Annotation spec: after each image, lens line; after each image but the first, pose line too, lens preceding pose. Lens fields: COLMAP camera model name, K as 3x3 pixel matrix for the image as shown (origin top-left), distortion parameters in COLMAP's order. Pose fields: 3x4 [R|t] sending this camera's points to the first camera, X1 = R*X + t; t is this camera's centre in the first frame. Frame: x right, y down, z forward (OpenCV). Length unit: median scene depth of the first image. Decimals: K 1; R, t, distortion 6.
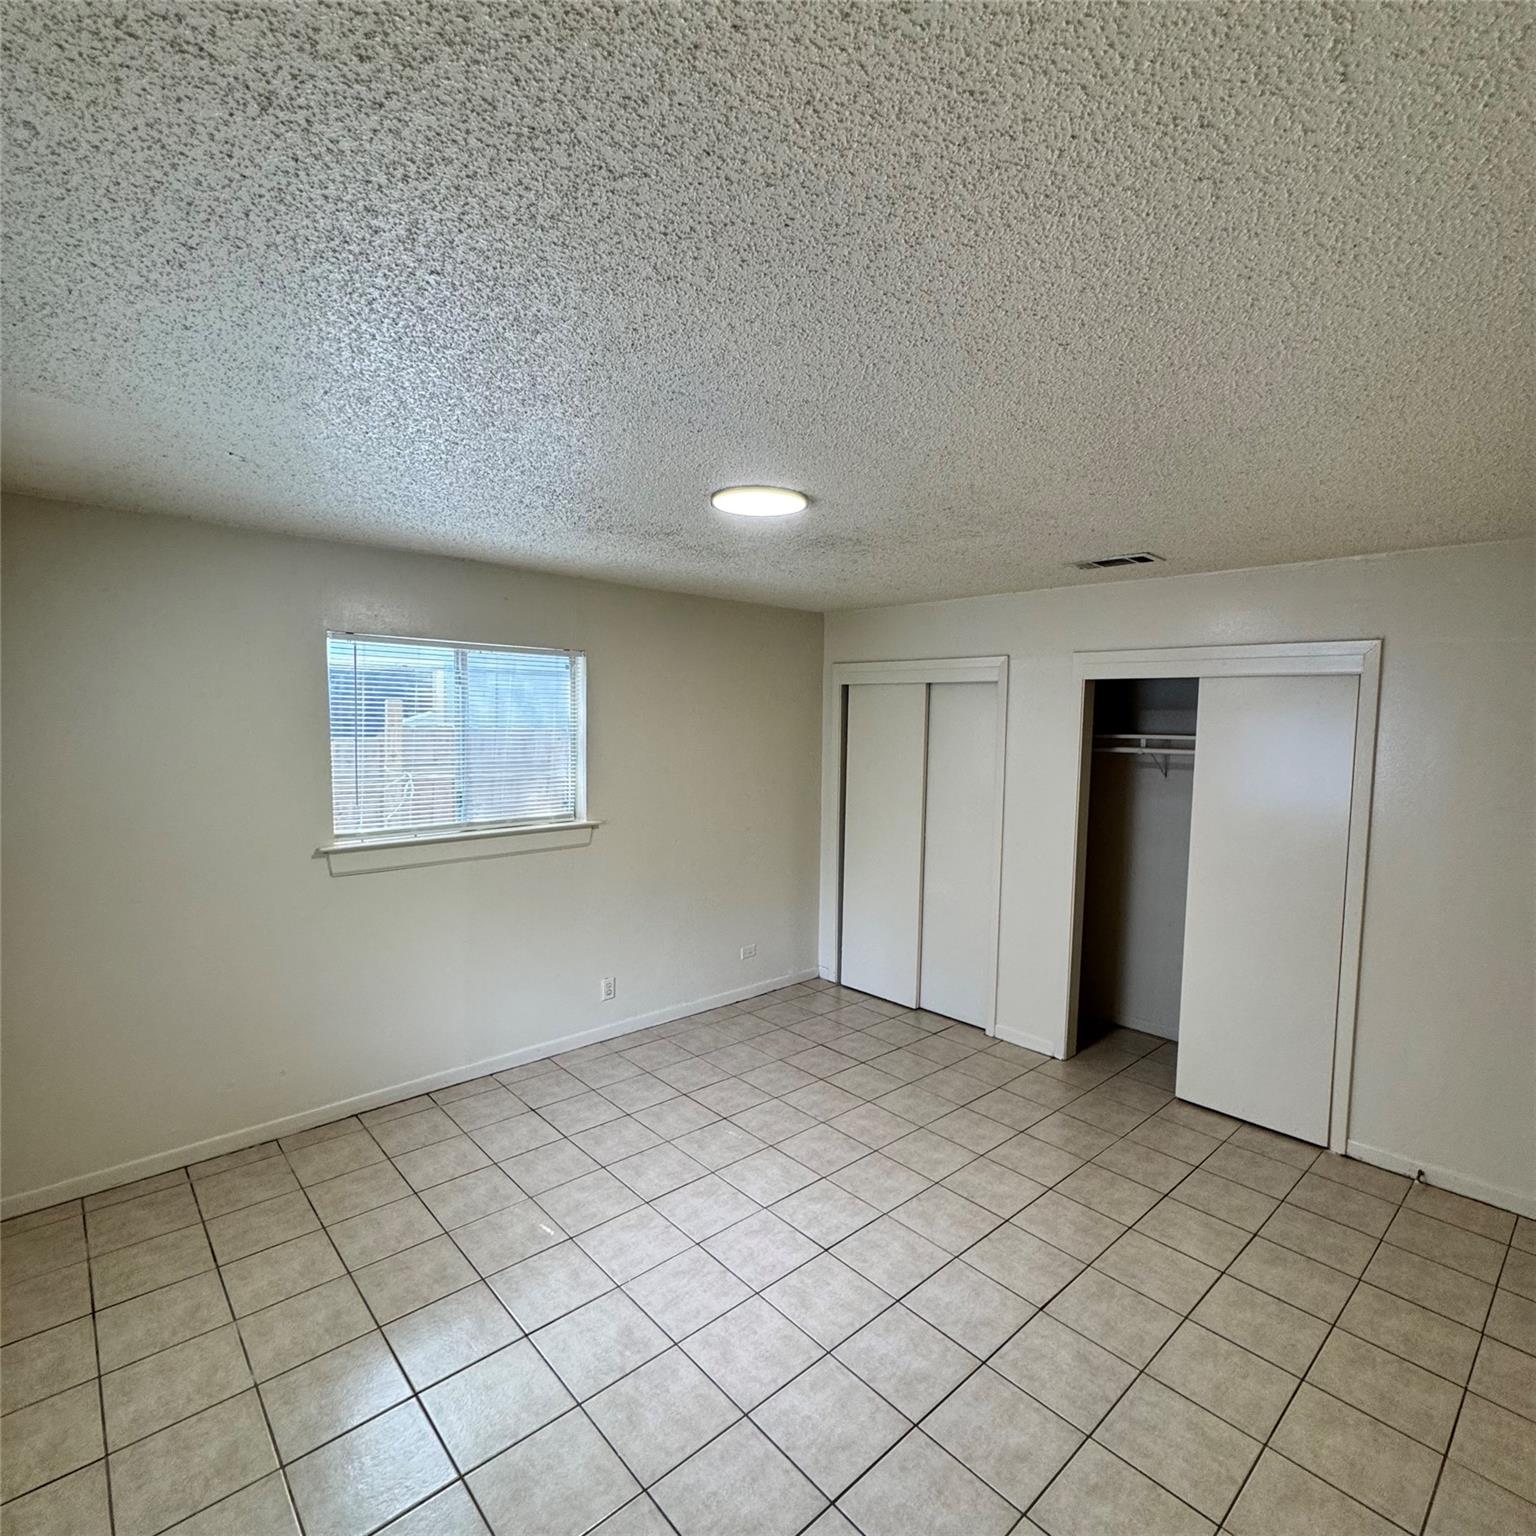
lens RADIAL K [[811.6, 0, 771.0], [0, 811.6, 768.5], [0, 0, 1]] dist [0.000724, -0.000968]
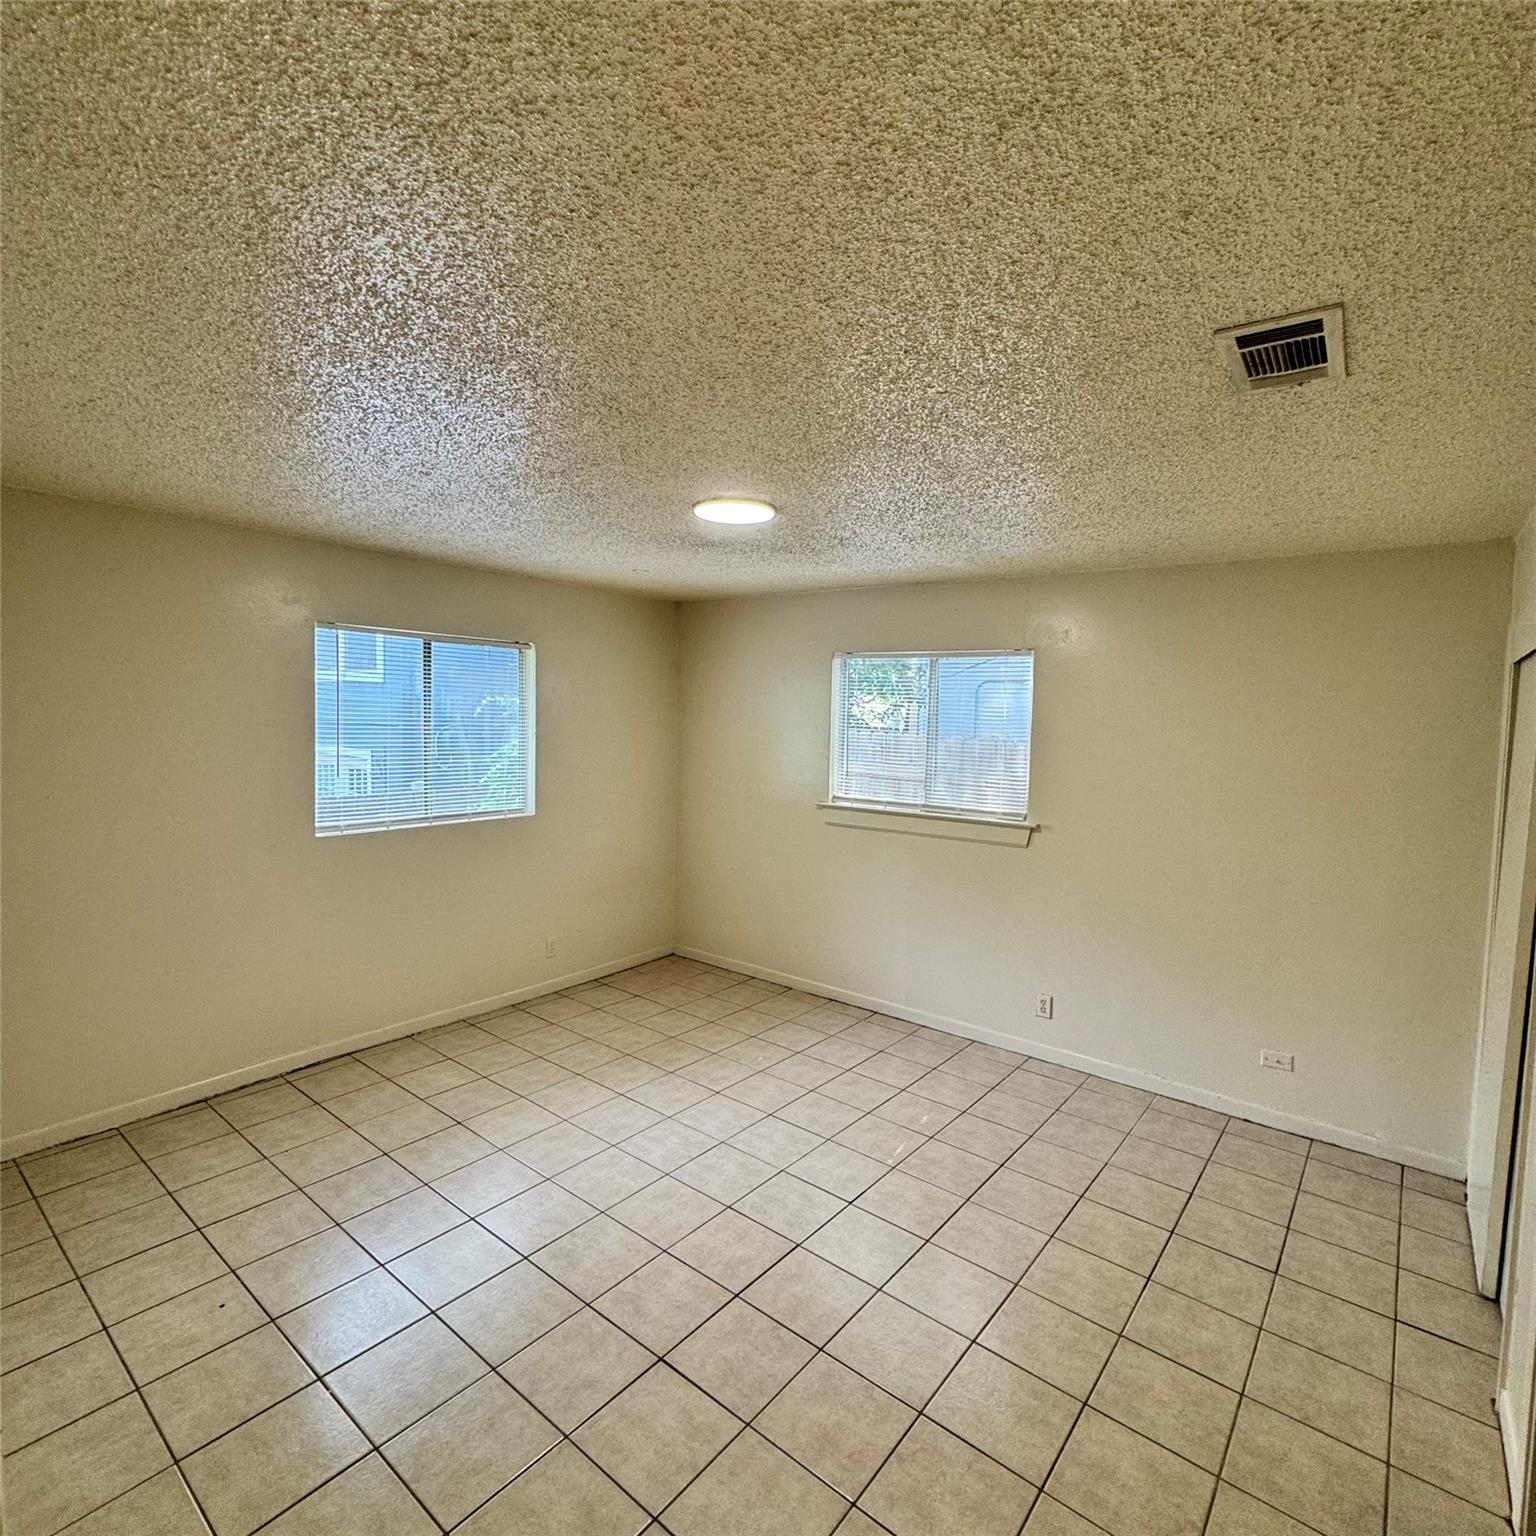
lens RADIAL K [[811.6, 0, 771.0], [0, 811.6, 768.5], [0, 0, 1]] dist [0.000724, -0.000968]
pose [[0.157531, 0.052670, -0.986108, 0.816786], [-0.092550, 0.994969, 0.038359, -0.010413], [0.983168, 0.085221, 0.161613, 0.635138]]
